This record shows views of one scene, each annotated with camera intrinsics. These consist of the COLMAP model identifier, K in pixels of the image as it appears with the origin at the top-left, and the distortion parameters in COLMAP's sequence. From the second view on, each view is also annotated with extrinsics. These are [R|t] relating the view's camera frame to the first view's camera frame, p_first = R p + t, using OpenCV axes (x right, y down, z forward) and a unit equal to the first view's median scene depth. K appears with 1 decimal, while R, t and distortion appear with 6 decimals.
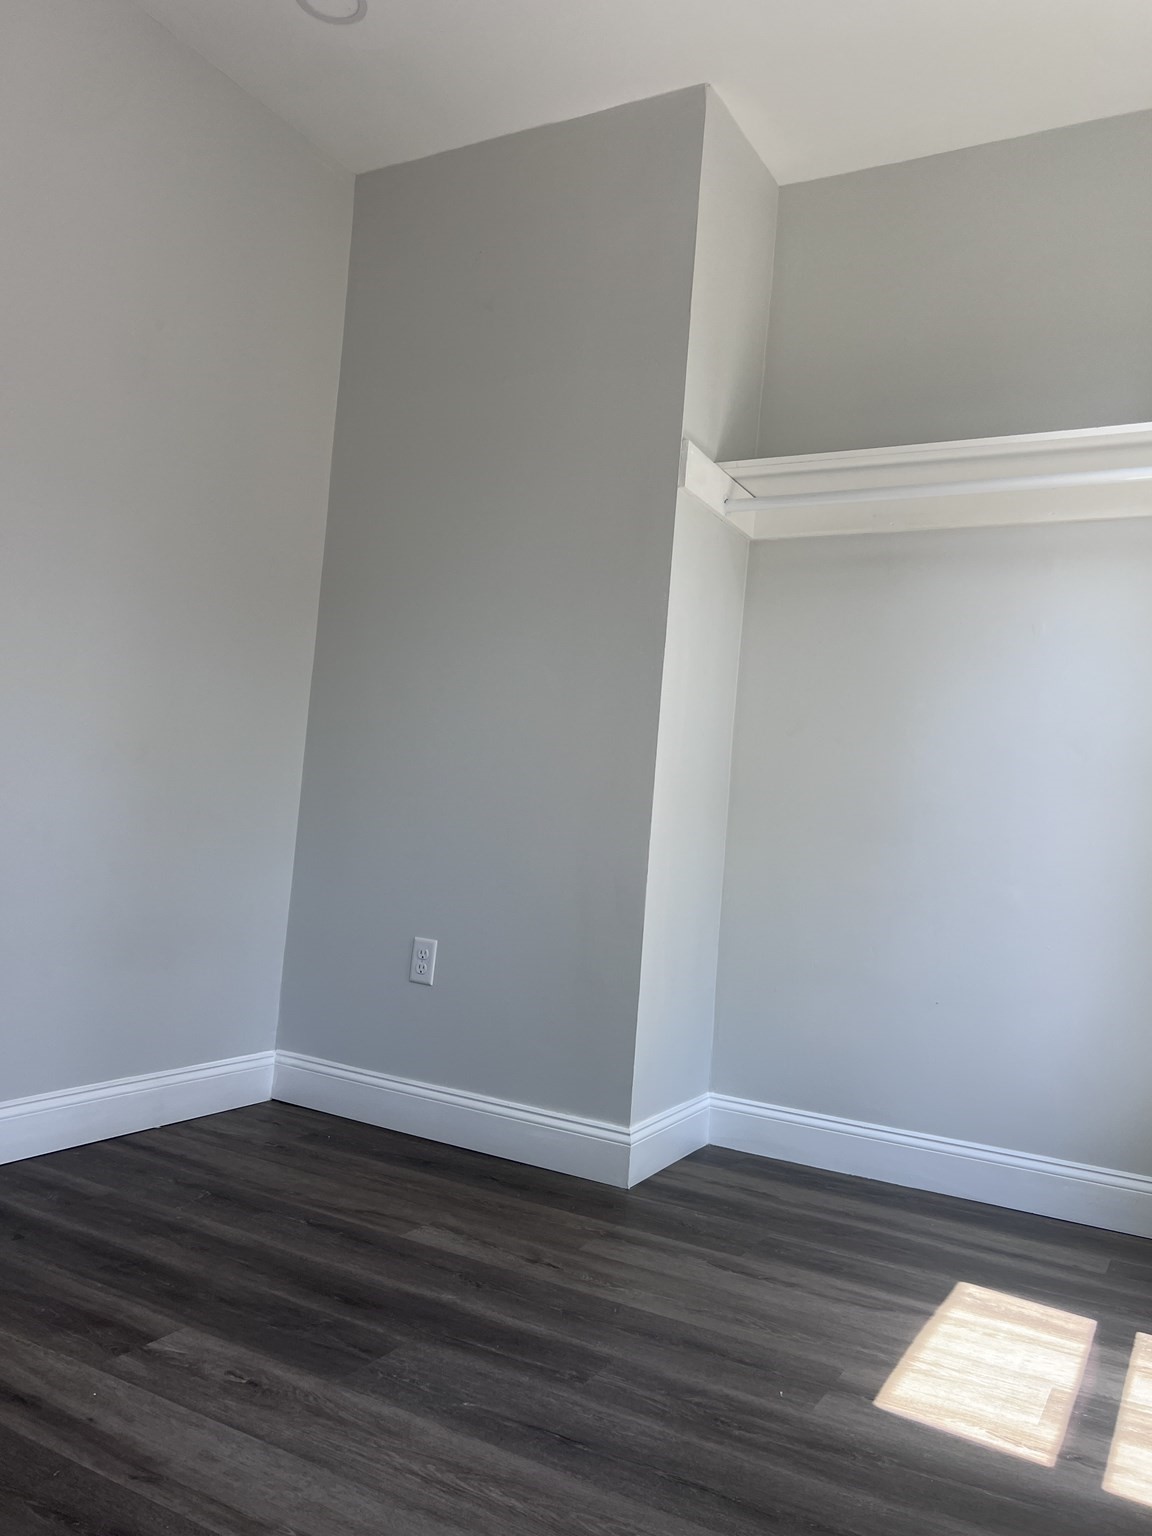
lens RADIAL K [[1167.2, 0, 573.1], [0, 1167.2, 760.1], [0, 0, 1]] dist [0.032298, -0.032327]
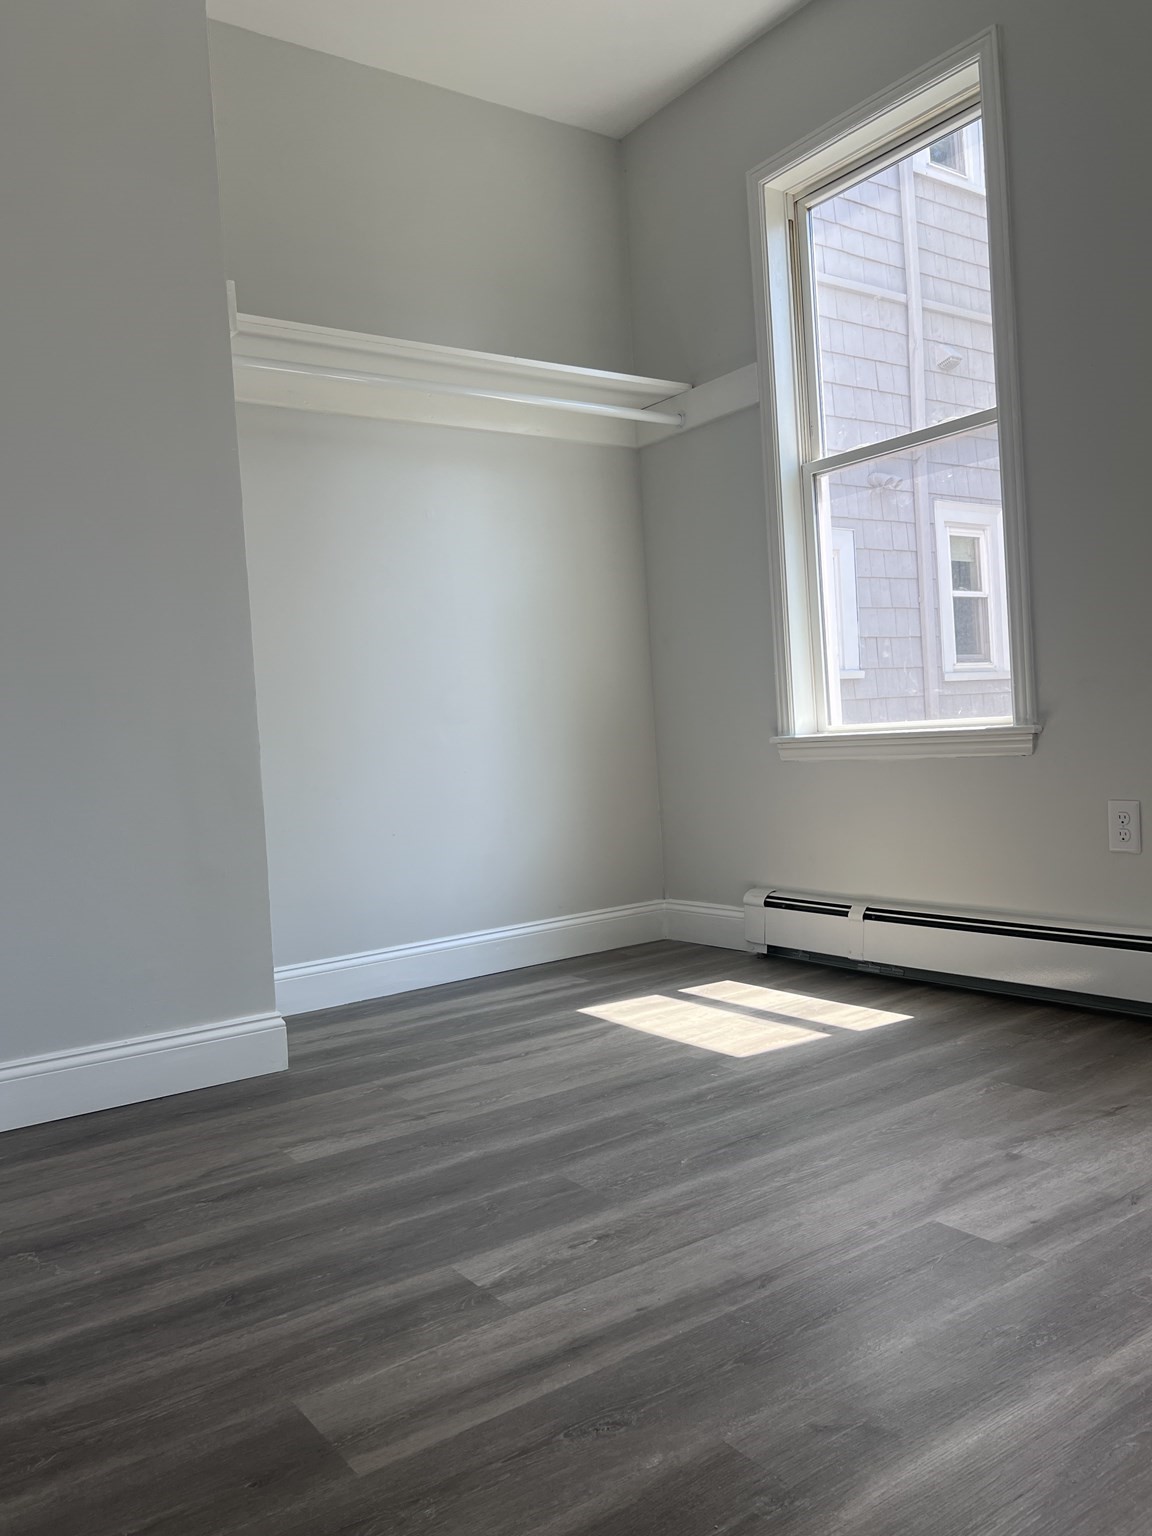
lens RADIAL K [[1167.2, 0, 573.8], [0, 1167.2, 770.9], [0, 0, 1]] dist [0.032298, -0.032327]
pose [[0.427115, -0.131182, 0.894631, -0.904543], [0.039445, 0.991181, 0.126507, 0.007317], [-0.903337, -0.018744, 0.428522, 0.483462]]
